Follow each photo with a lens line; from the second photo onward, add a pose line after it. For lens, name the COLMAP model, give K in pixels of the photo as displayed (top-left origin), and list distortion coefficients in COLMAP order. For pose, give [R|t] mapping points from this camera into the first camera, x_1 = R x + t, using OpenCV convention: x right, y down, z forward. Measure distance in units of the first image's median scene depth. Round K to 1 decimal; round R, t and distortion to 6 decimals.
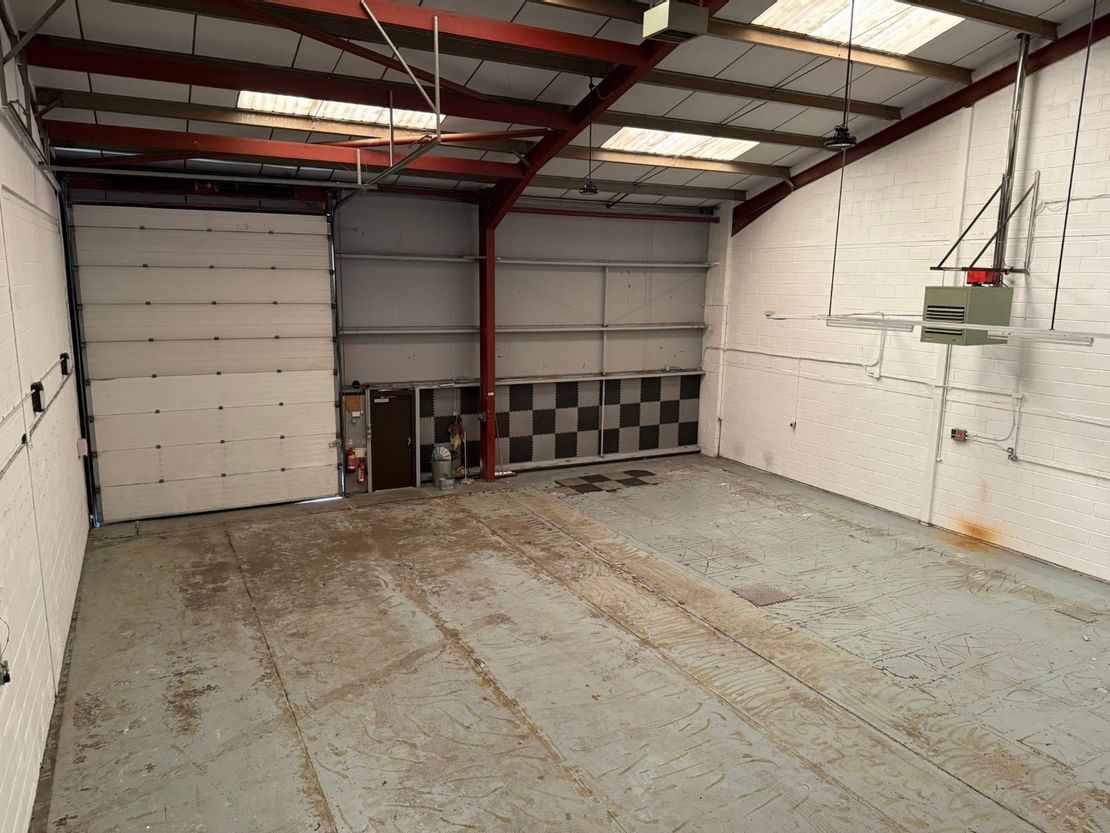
lens RADIAL K [[780.6, 0, 555.0], [0, 780.6, 416.5], [0, 0, 1]] dist [-0.004537, -0.003499]
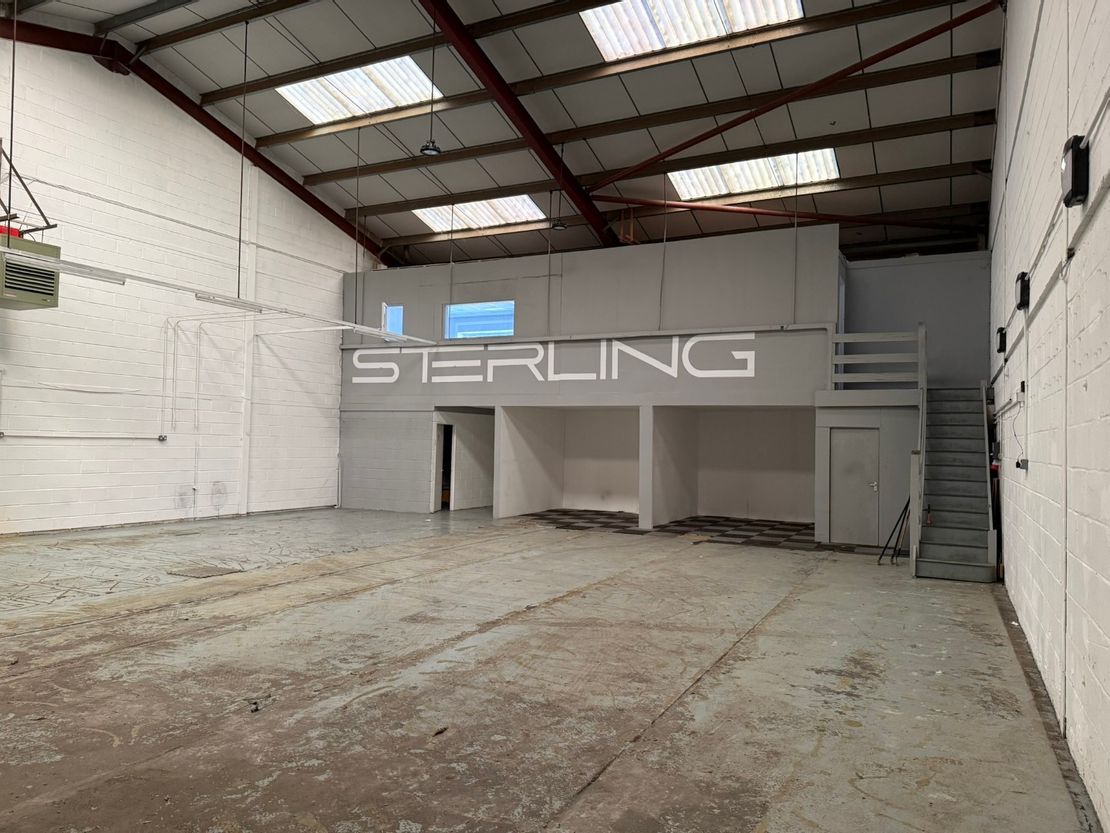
lens RADIAL K [[780.6, 0, 555.0], [0, 780.6, 416.5], [0, 0, 1]] dist [-0.004537, -0.003499]
pose [[-0.580169, 0.007207, 0.814464, -0.715617], [0.124313, 0.989029, 0.079801, 0.039066], [-0.804953, 0.147546, -0.574700, 1.276445]]
